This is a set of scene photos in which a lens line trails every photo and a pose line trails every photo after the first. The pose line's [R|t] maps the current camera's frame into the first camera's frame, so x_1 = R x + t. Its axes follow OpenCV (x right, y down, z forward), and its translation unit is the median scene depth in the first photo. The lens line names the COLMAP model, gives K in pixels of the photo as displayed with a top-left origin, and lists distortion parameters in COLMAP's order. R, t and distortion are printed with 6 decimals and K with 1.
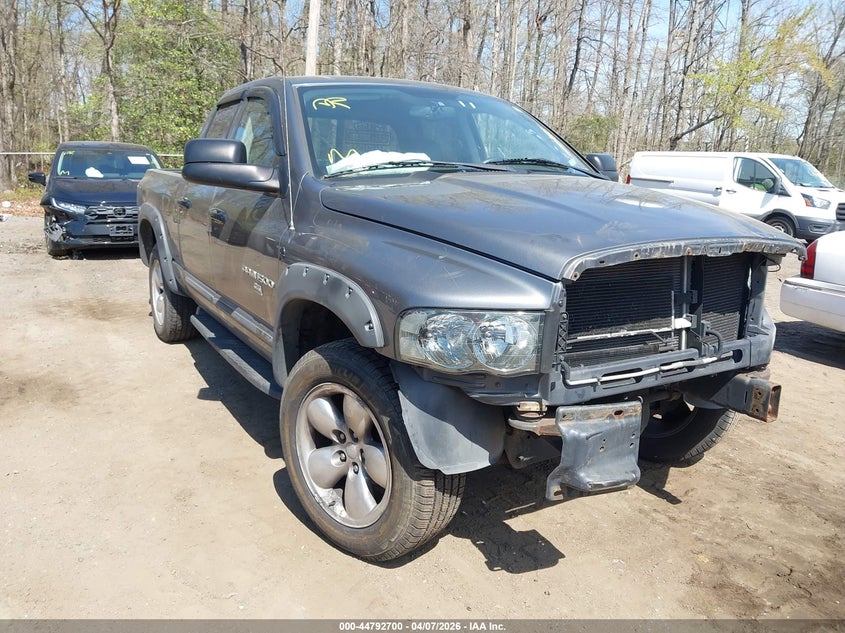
lens RADIAL K [[671.3, 0, 421.2], [0, 671.3, 316.5], [0, 0, 1]] dist [0.010029, -0.004926]
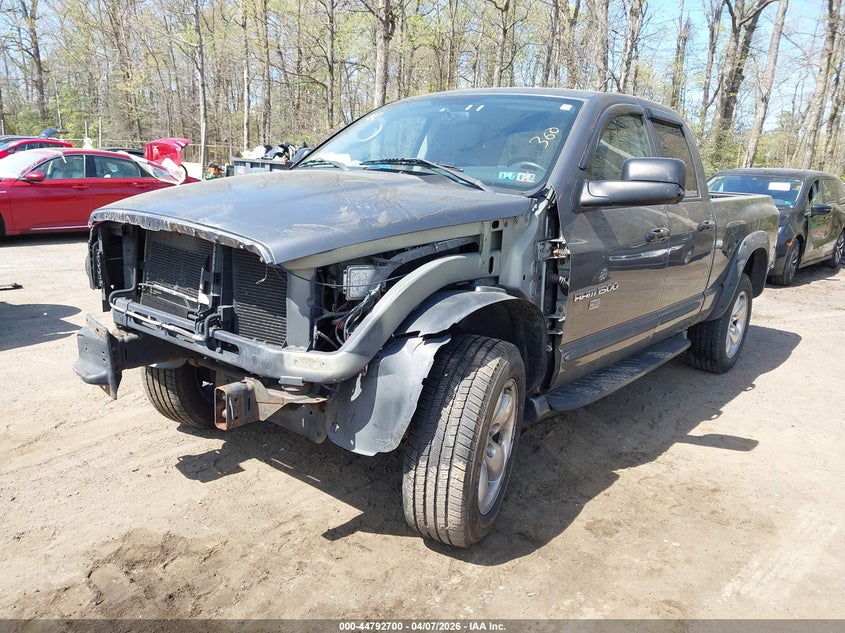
lens RADIAL K [[671.3, 0, 421.0], [0, 671.3, 315.9], [0, 0, 1]] dist [0.010029, -0.004926]
pose [[0.341000, 0.203151, -0.917850, 1.174638], [-0.252400, 0.960305, 0.118776, -0.141211], [0.905546, 0.191163, 0.378739, 0.715856]]
